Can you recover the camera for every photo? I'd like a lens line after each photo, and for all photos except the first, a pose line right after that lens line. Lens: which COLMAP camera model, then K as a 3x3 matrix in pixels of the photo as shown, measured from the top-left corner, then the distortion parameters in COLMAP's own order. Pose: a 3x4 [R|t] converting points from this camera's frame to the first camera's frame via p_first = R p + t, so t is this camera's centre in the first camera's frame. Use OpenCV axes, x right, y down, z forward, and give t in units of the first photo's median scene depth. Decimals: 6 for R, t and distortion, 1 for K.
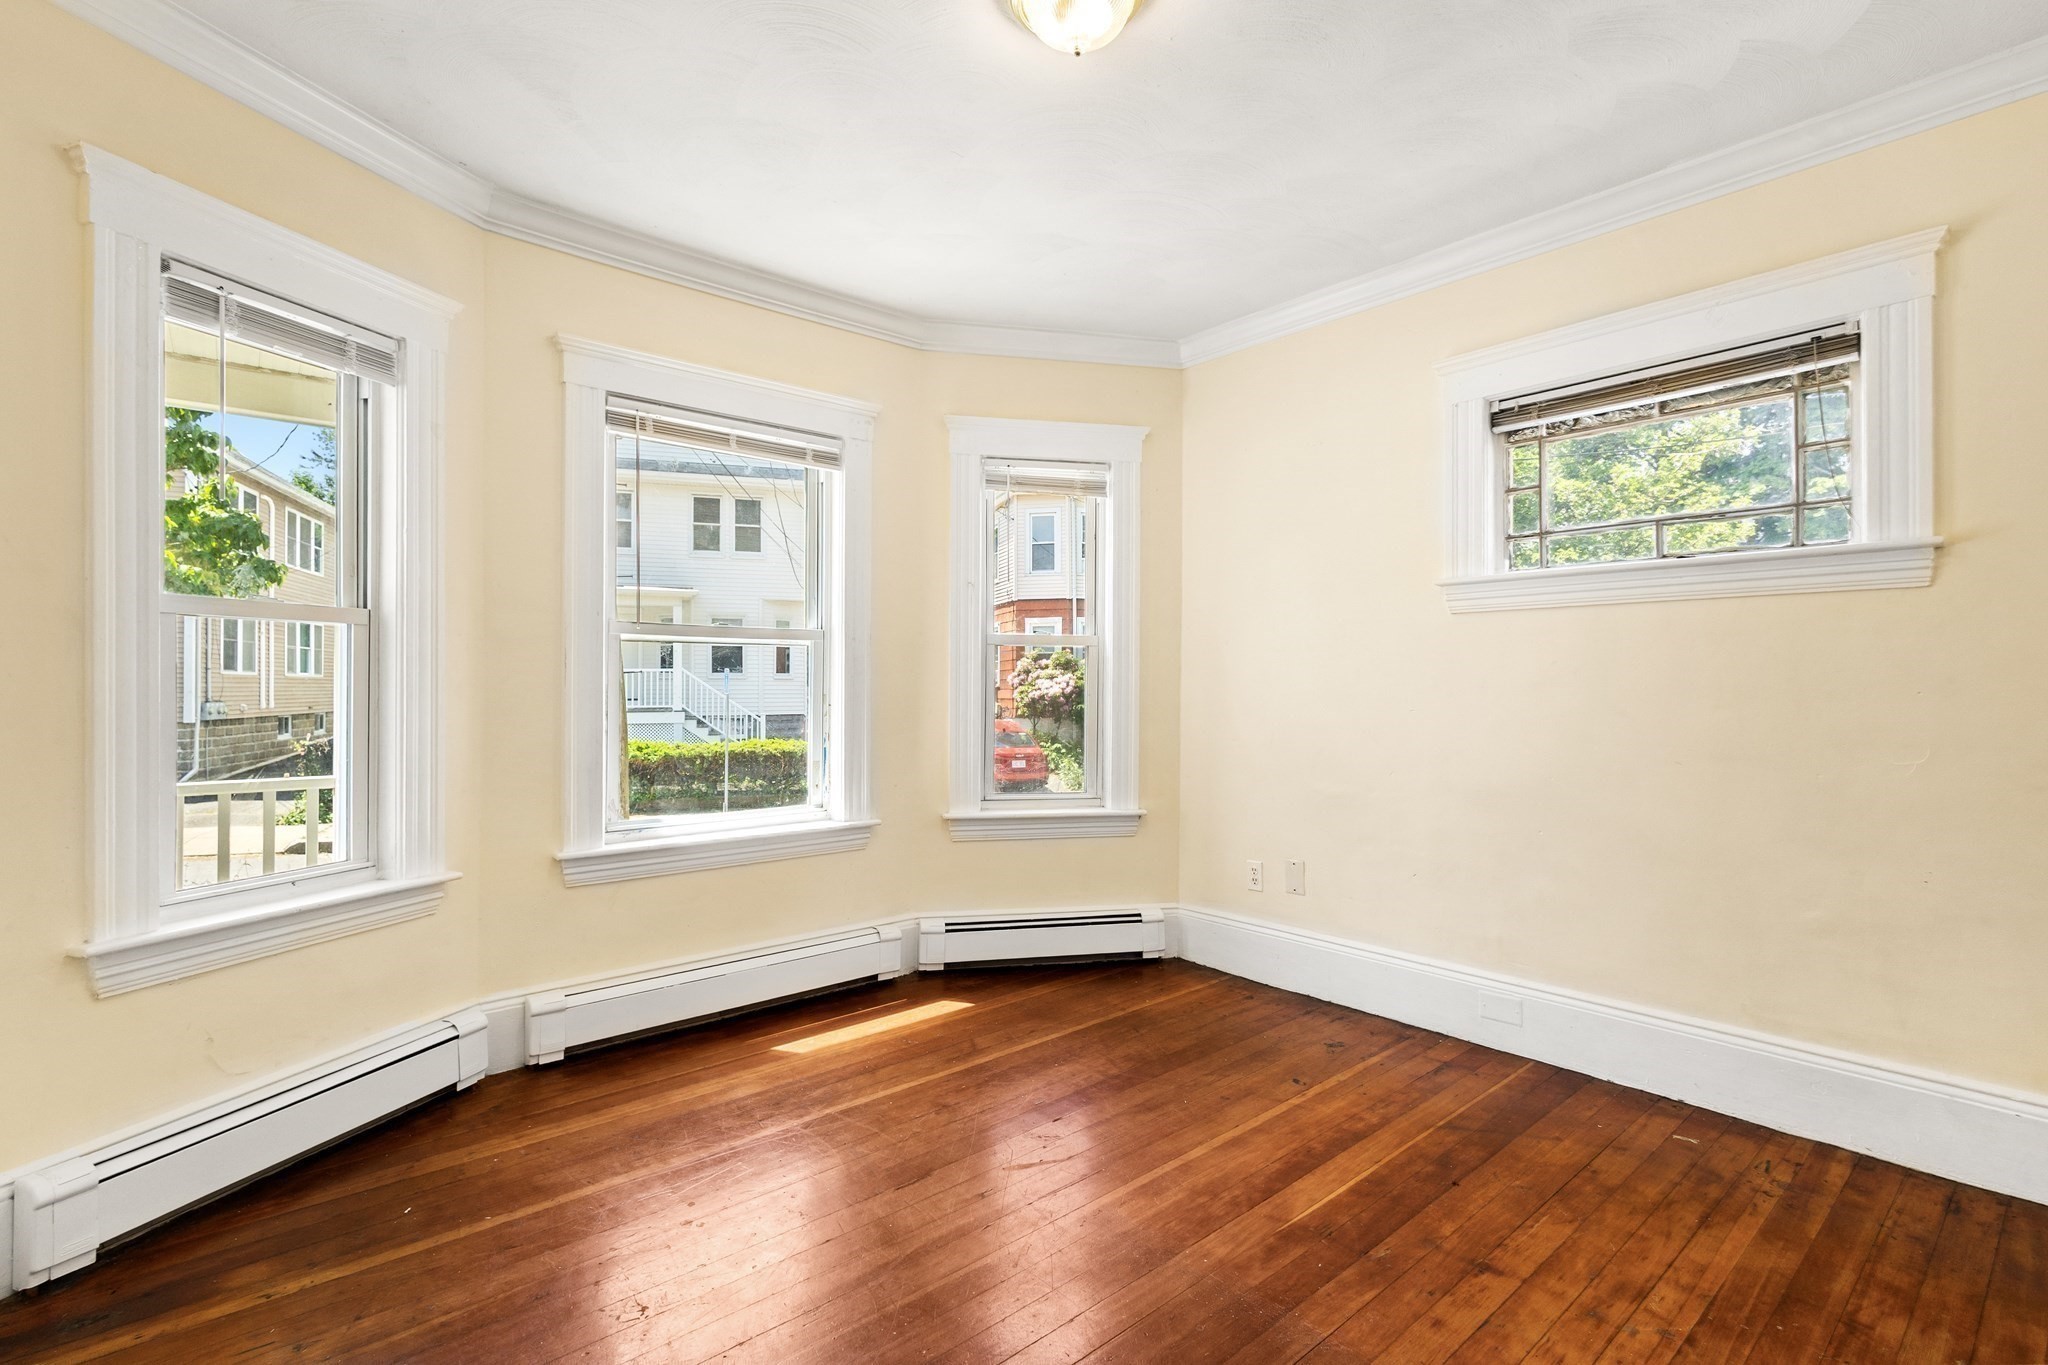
lens RADIAL K [[946.7, 0, 1039.9], [0, 946.7, 680.4], [0, 0, 1]] dist [0.009306, -0.004140]
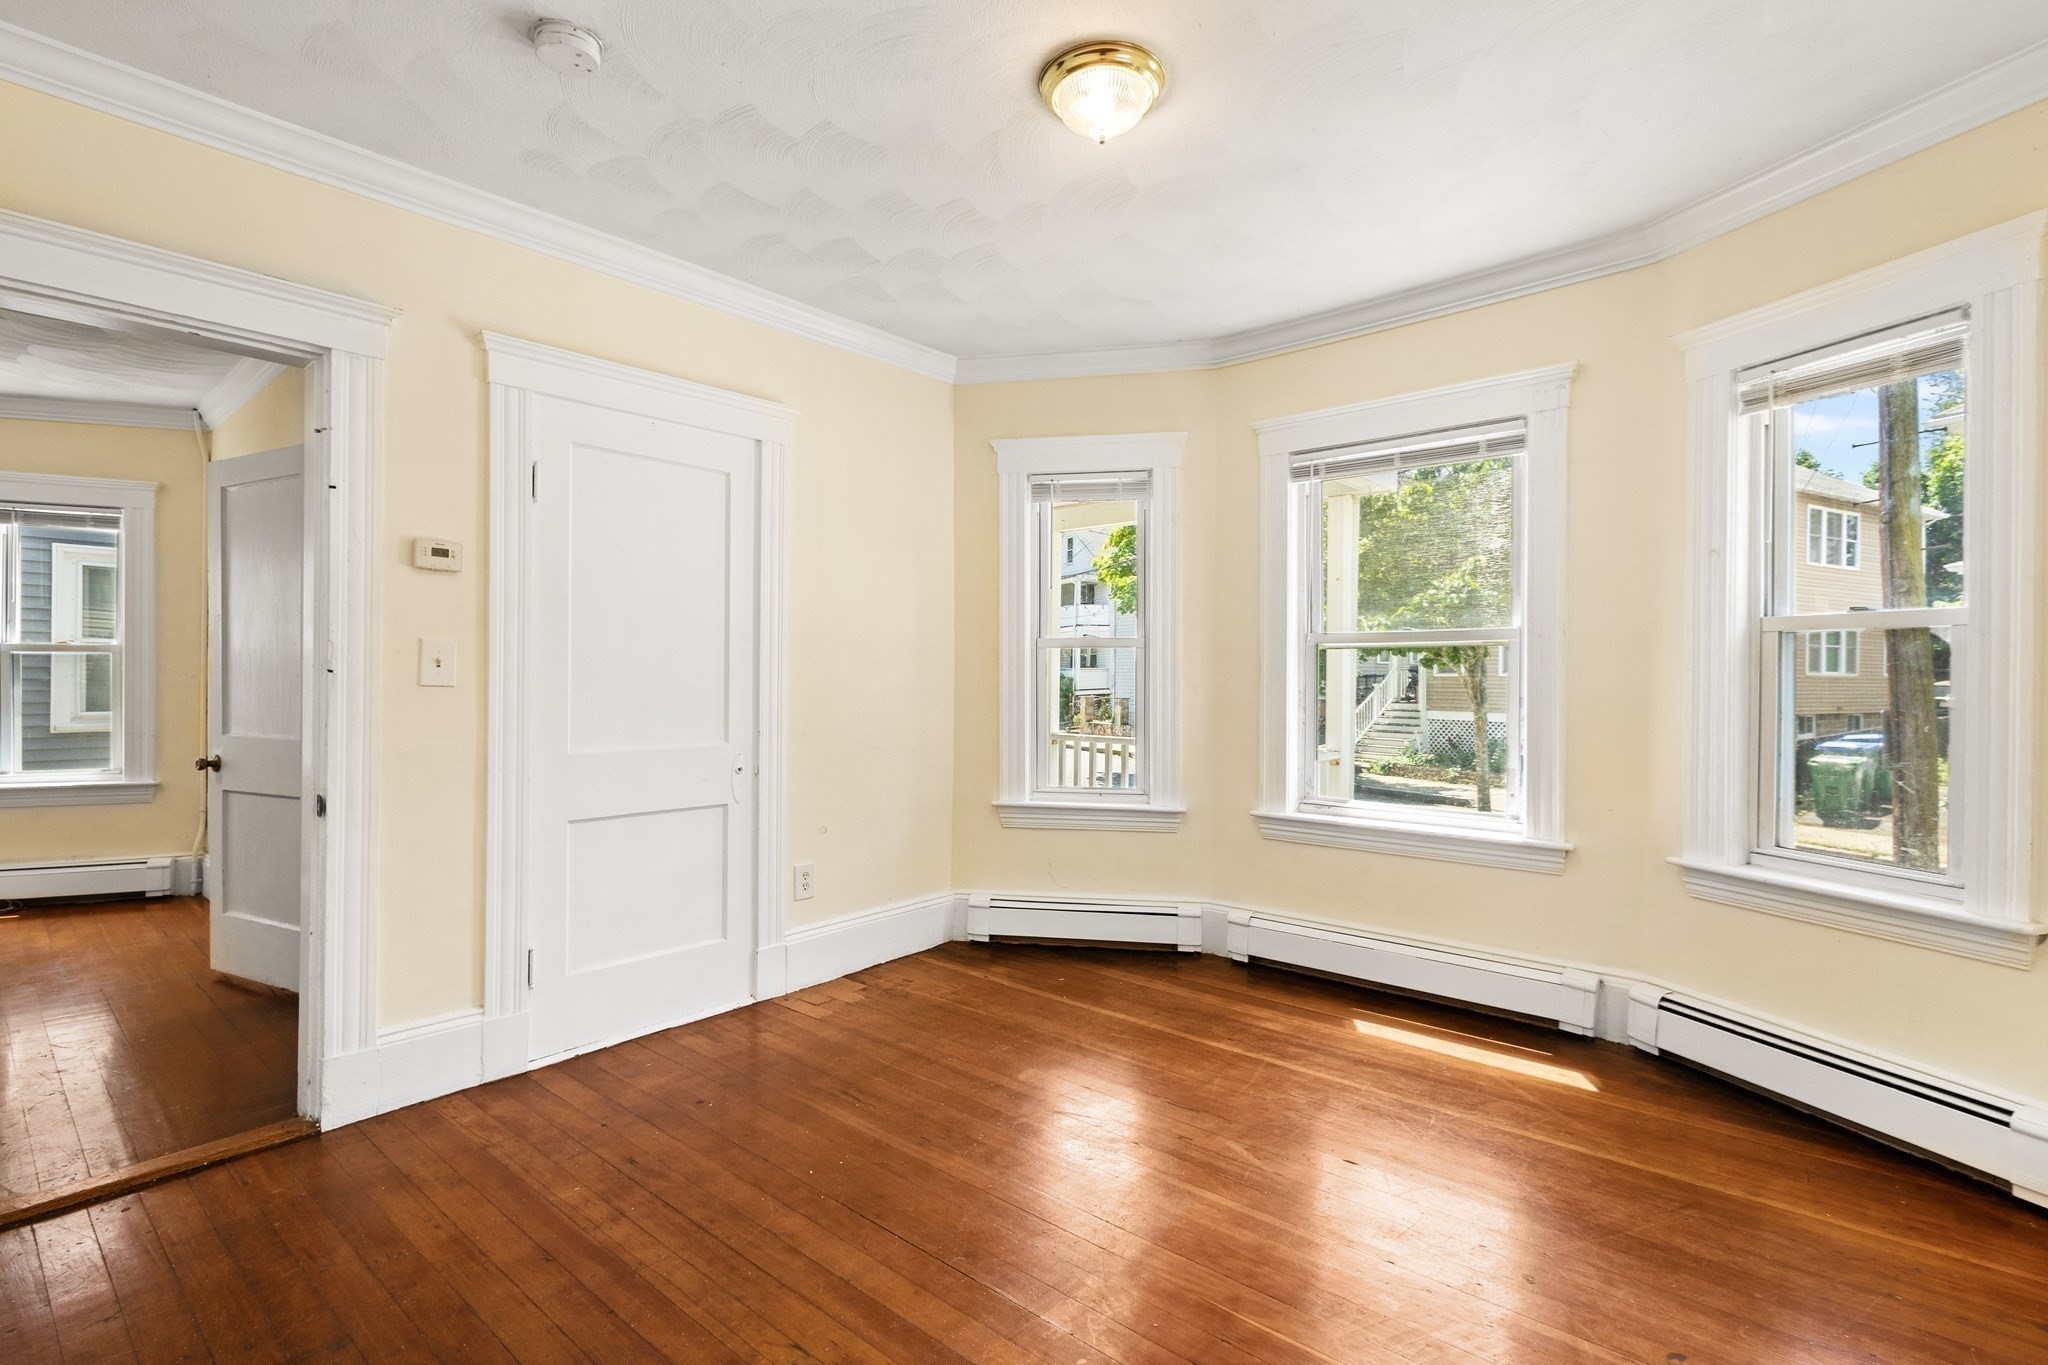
lens RADIAL K [[946.7, 0, 1029.9], [0, 946.7, 686.3], [0, 0, 1]] dist [0.009306, -0.004140]
pose [[0.144863, 0.009395, -0.989407, 0.688653], [-0.001507, 0.999956, 0.009274, -0.004923], [0.989451, 0.000147, 0.144871, 0.438393]]
